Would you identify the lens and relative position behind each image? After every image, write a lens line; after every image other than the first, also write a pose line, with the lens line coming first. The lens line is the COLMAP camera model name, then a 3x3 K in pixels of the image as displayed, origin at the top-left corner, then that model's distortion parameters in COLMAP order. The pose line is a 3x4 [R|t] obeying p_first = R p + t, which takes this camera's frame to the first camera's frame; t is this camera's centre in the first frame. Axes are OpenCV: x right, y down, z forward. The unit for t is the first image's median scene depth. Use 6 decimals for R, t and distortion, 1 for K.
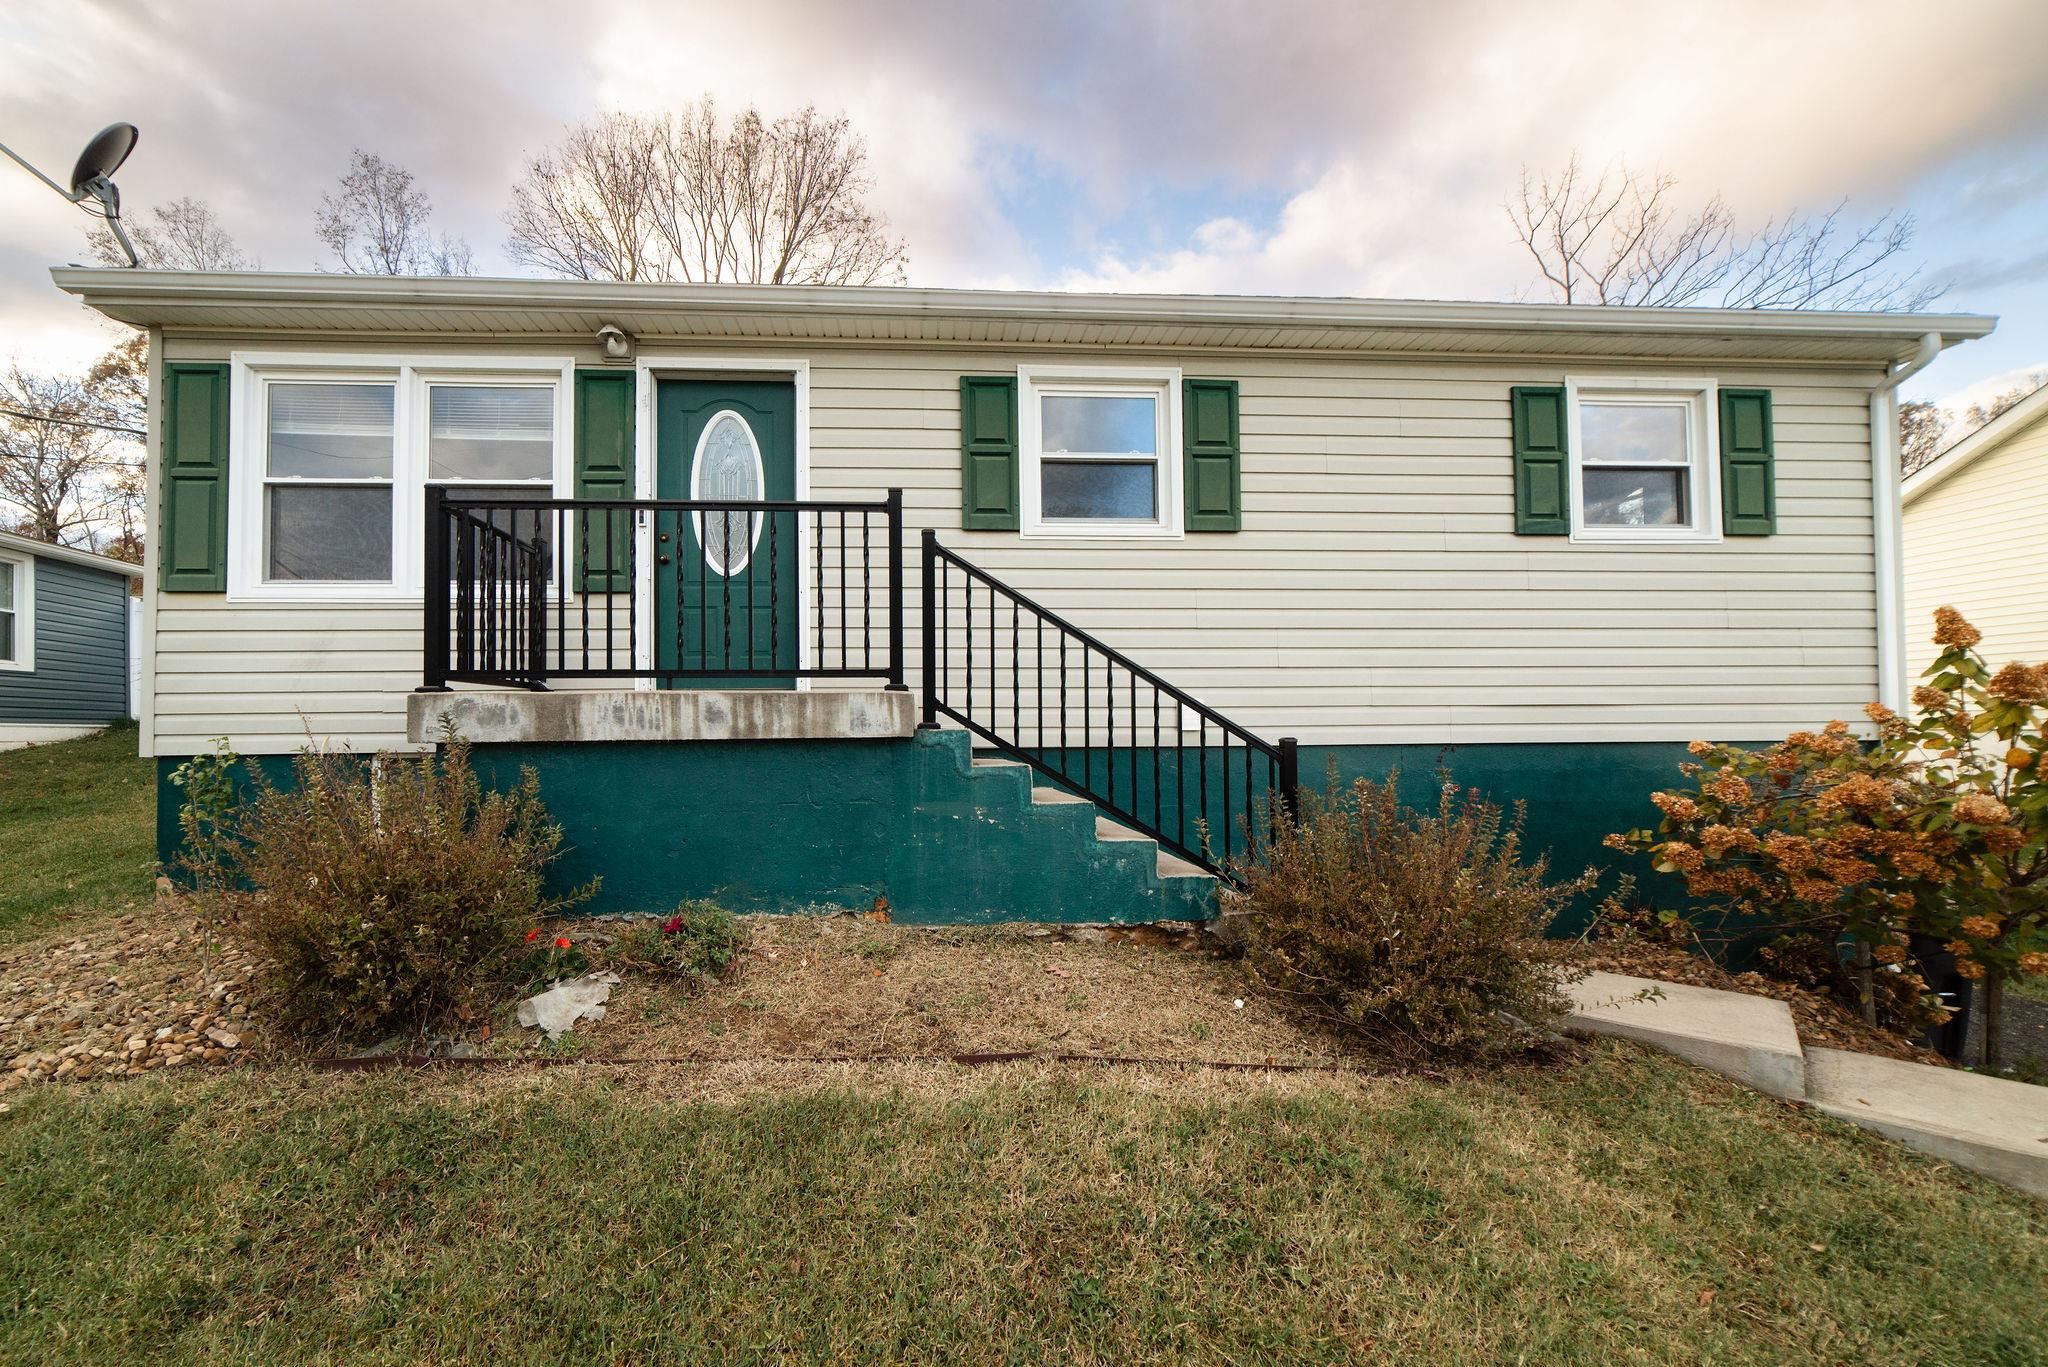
lens RADIAL K [[890.1, 0, 1017.2], [0, 890.1, 696.6], [0, 0, 1]] dist [-0.001864, 0.000337]
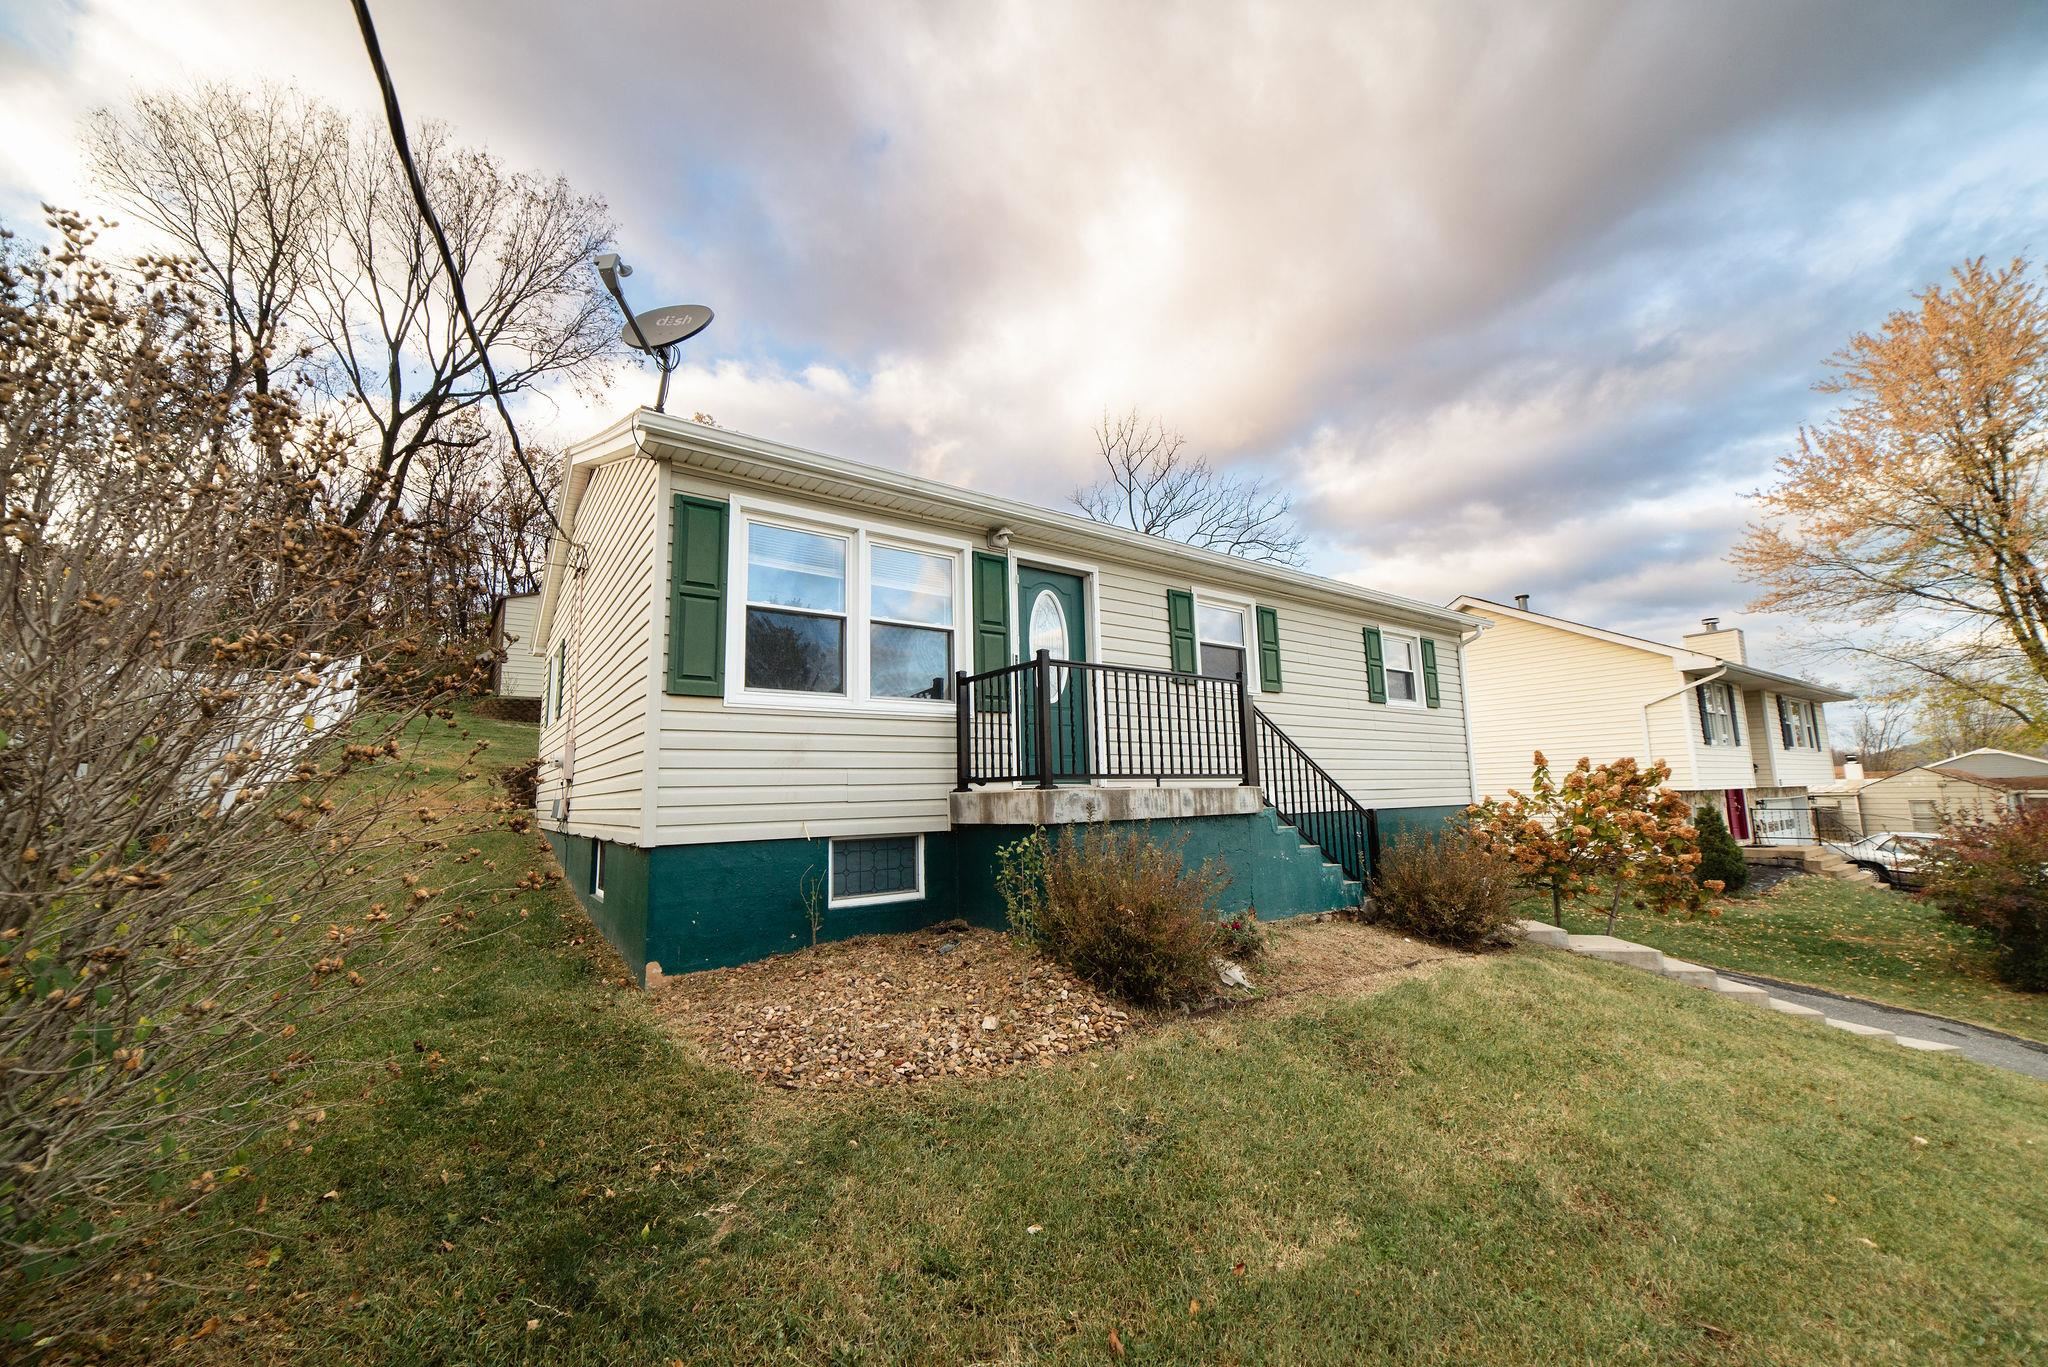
lens RADIAL K [[802.9, 0, 1027.1], [0, 802.9, 690.4], [0, 0, 1]] dist [0.003357, 0.000989]
pose [[0.840666, 0.059133, 0.538315, -1.060608], [0.010096, 0.992137, -0.124750, 0.005458], [-0.541459, 0.110307, 0.833459, -0.066707]]
